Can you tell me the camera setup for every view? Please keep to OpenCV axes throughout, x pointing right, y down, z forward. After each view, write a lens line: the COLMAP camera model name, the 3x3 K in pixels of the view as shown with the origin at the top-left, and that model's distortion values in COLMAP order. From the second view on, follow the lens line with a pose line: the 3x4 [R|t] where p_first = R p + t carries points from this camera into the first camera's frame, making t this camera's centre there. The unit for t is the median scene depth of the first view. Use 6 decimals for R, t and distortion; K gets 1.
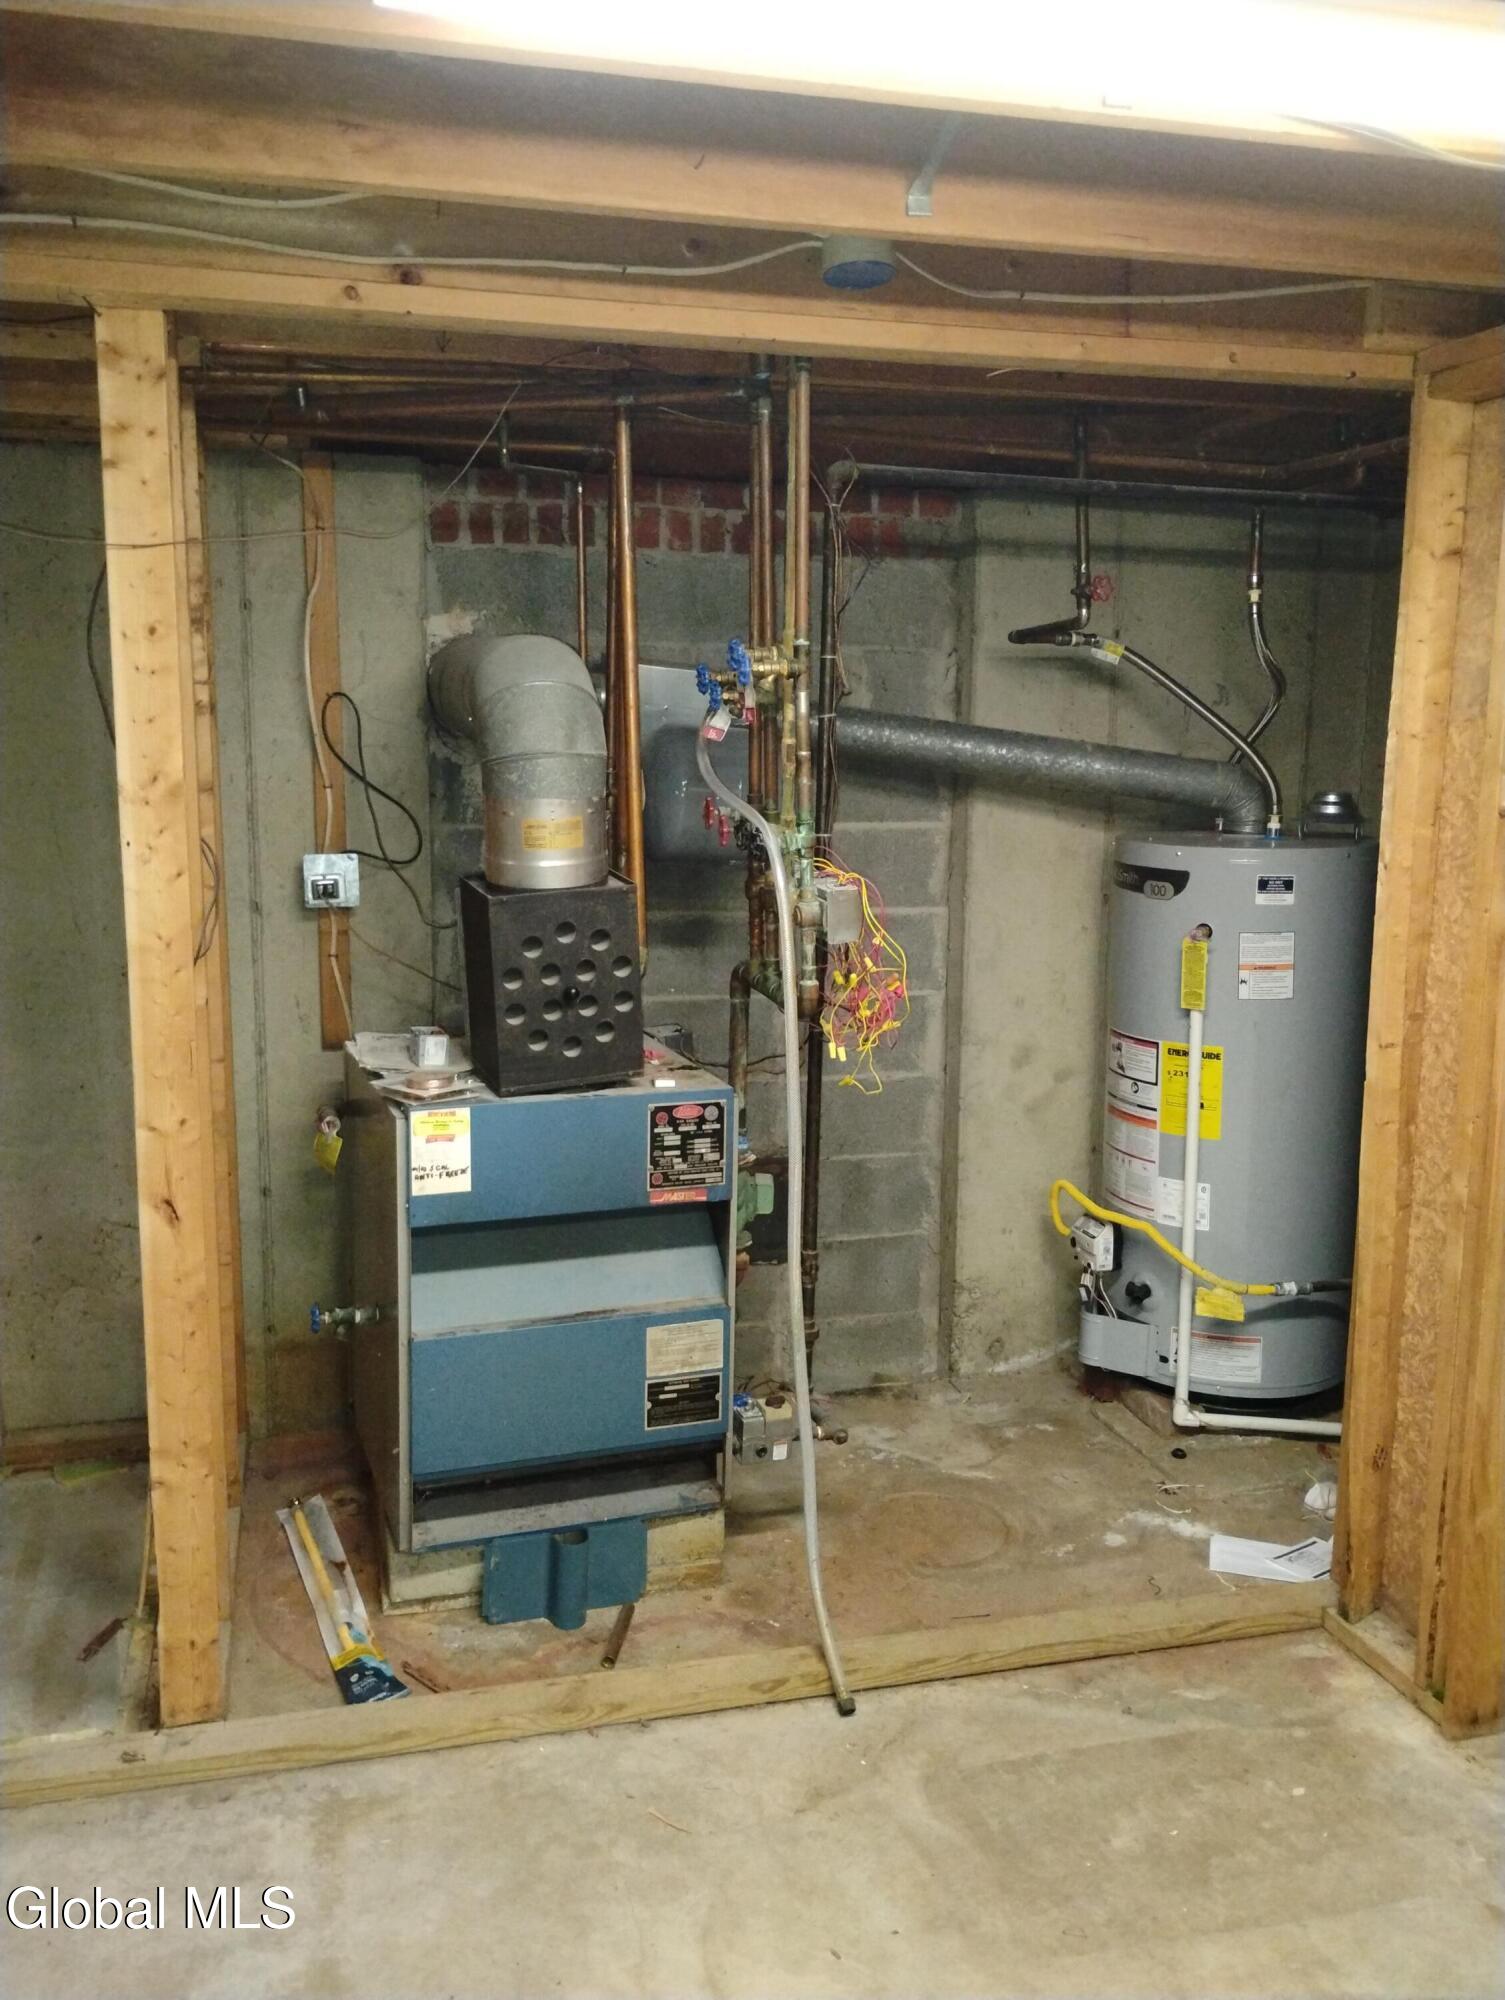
lens RADIAL K [[1655.9, 0, 752.6], [0, 1655.9, 1000.2], [0, 0, 1]] dist [0.063118, -0.080356]
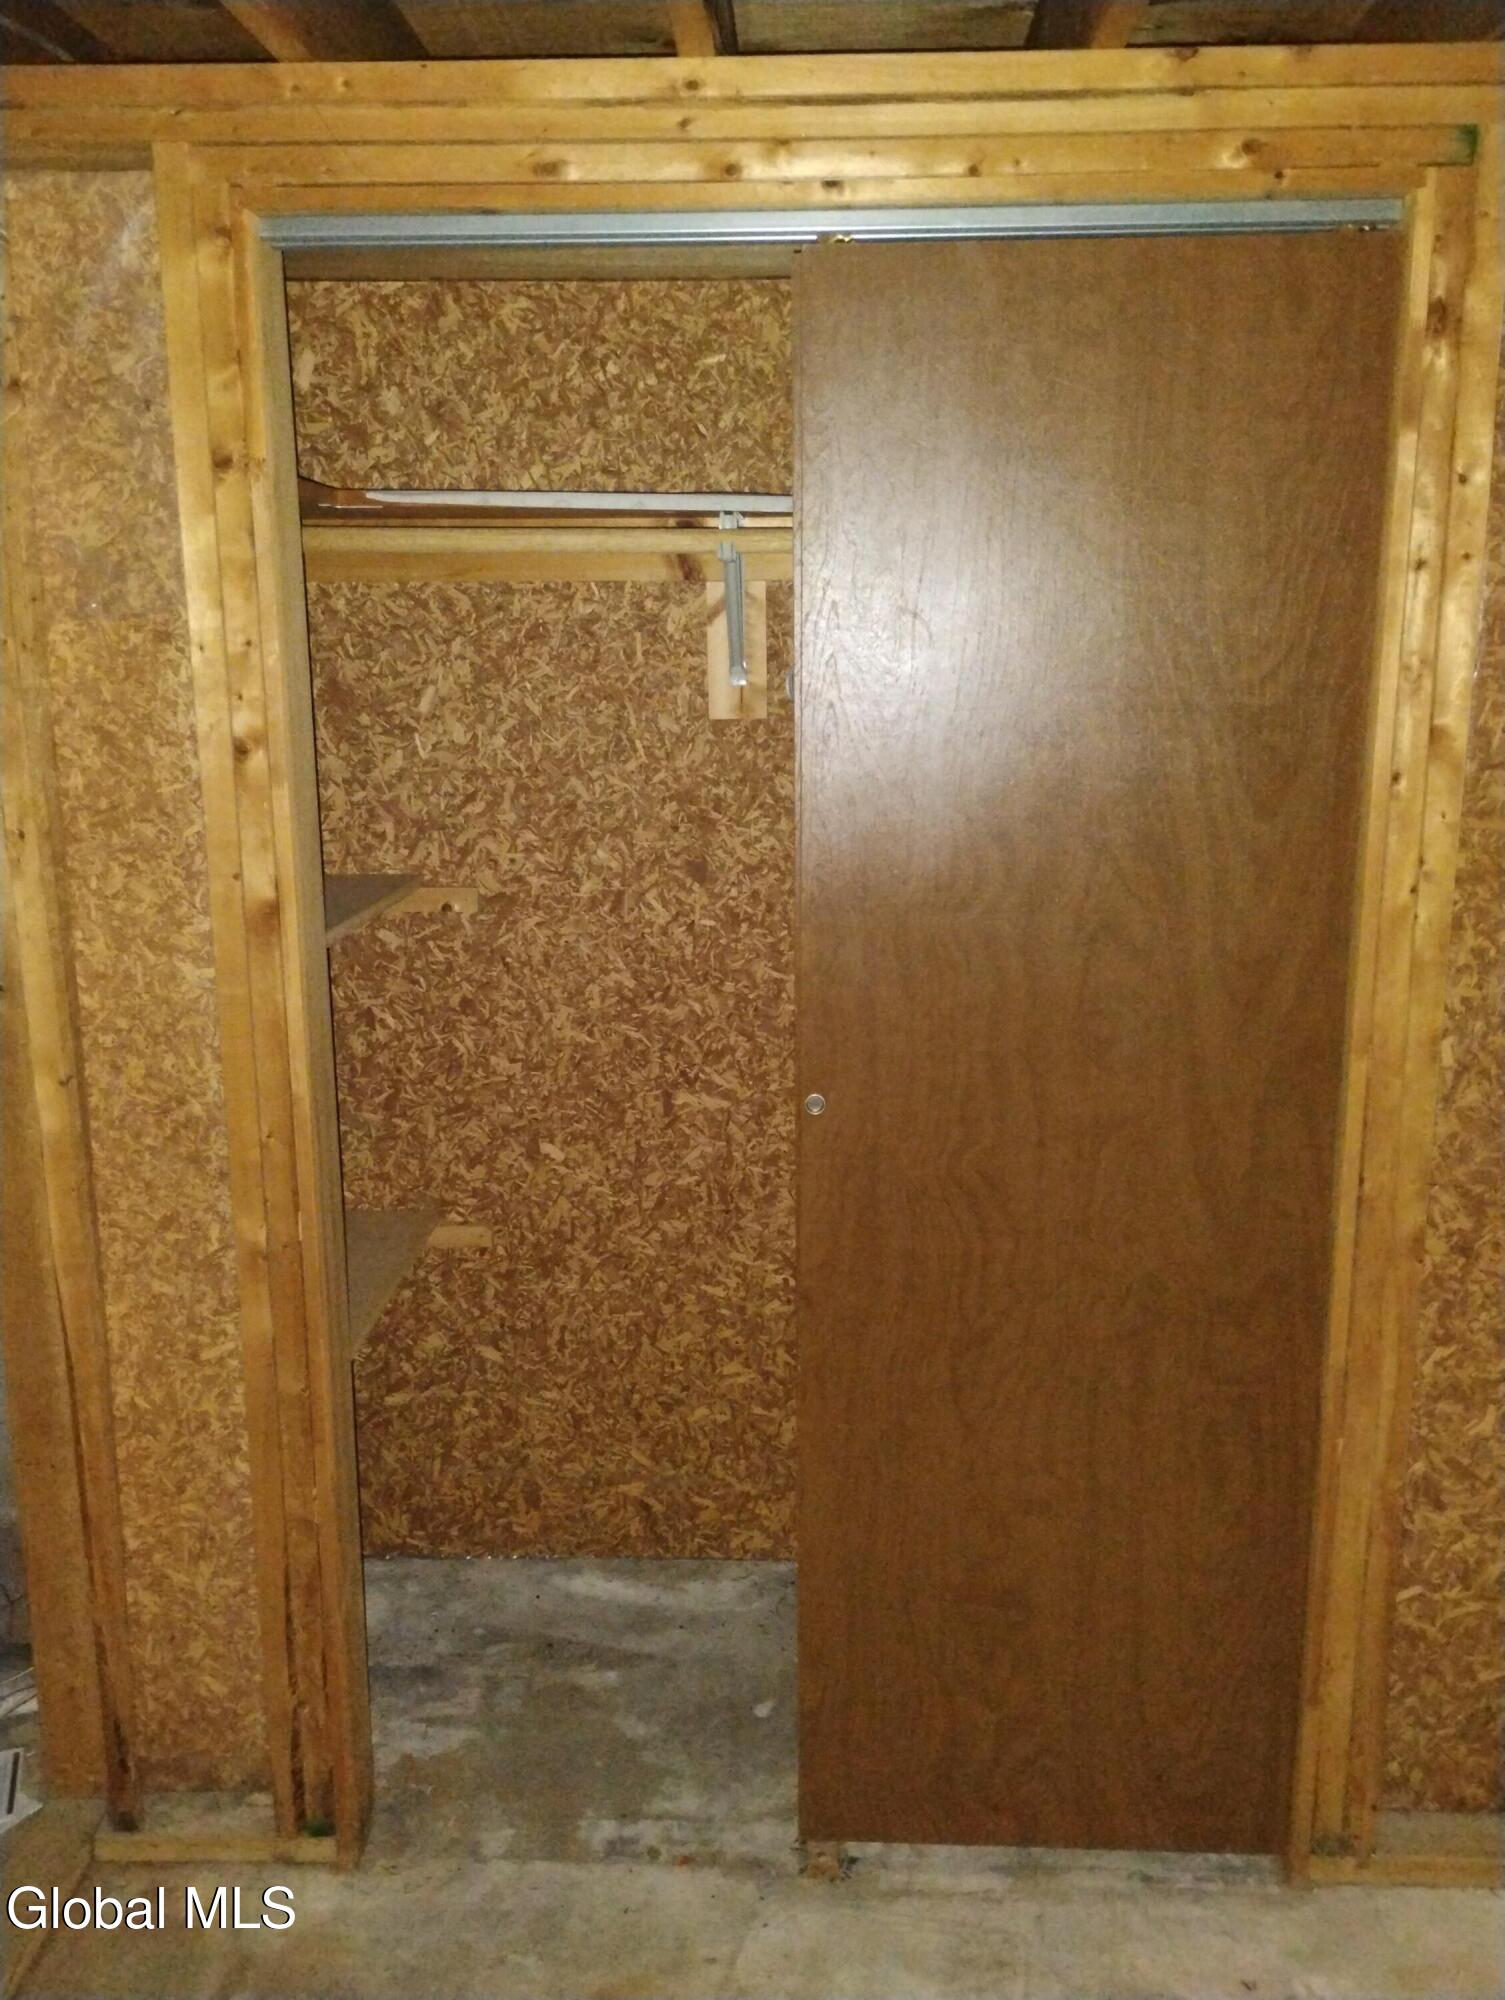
lens RADIAL K [[1655.9, 0, 752.1], [0, 1655.9, 998.1], [0, 0, 1]] dist [0.063118, -0.080356]
pose [[0.275792, -0.208963, 0.938229, -0.210013], [0.152316, 0.973252, 0.171990, -0.087172], [-0.949072, 0.095474, 0.300243, 0.505850]]
